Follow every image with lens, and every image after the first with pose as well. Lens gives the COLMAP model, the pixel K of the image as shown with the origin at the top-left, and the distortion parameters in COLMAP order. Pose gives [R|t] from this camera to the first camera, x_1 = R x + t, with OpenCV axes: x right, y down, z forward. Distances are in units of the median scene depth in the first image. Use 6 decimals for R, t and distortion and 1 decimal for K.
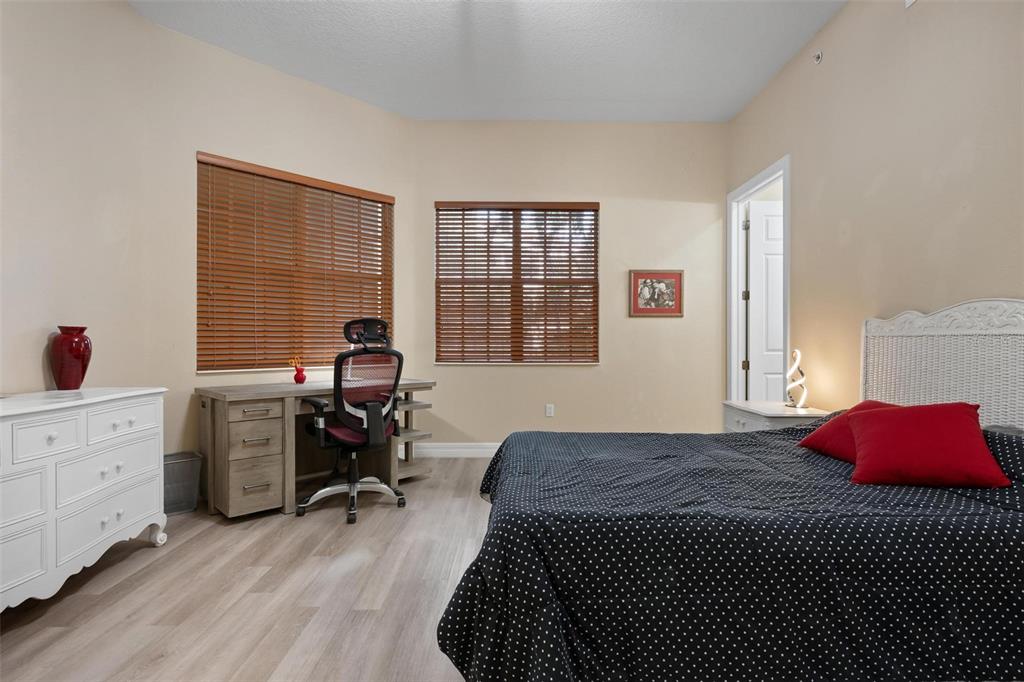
lens RADIAL K [[482.4, 0, 512.0], [0, 482.4, 341.0], [0, 0, 1]] dist [0.001015, 0.000414]
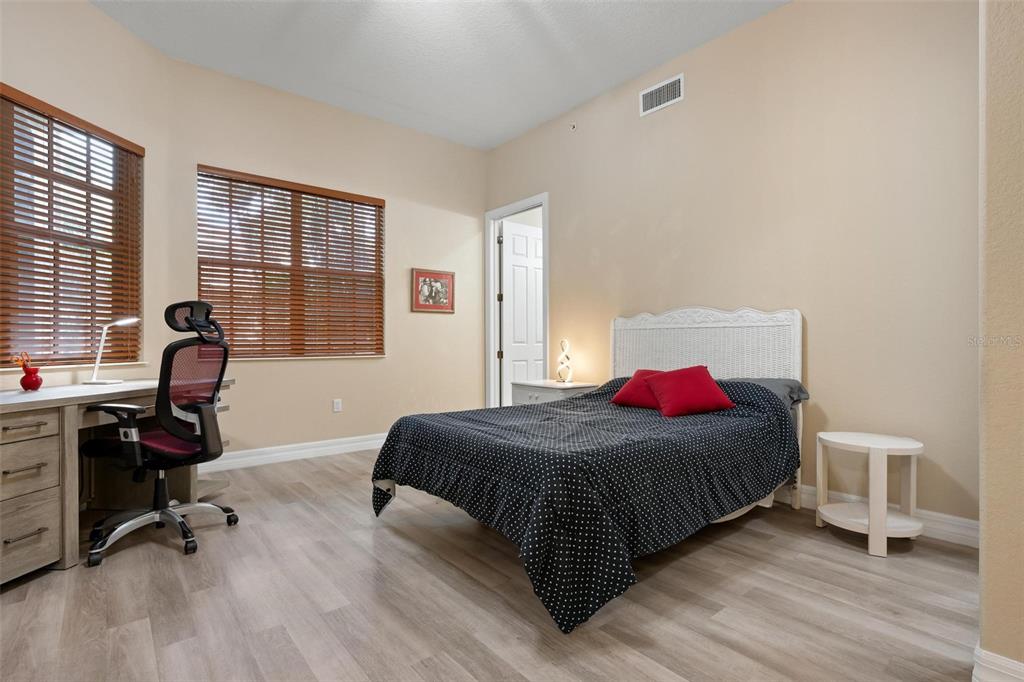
lens RADIAL K [[482.4, 0, 512.0], [0, 482.4, 341.0], [0, 0, 1]] dist [0.001015, 0.000414]
pose [[0.788082, -0.002756, 0.615564, -0.323197], [0.001397, 0.999995, 0.002689, 0.016447], [-0.615568, -0.001259, 0.788082, 0.024650]]
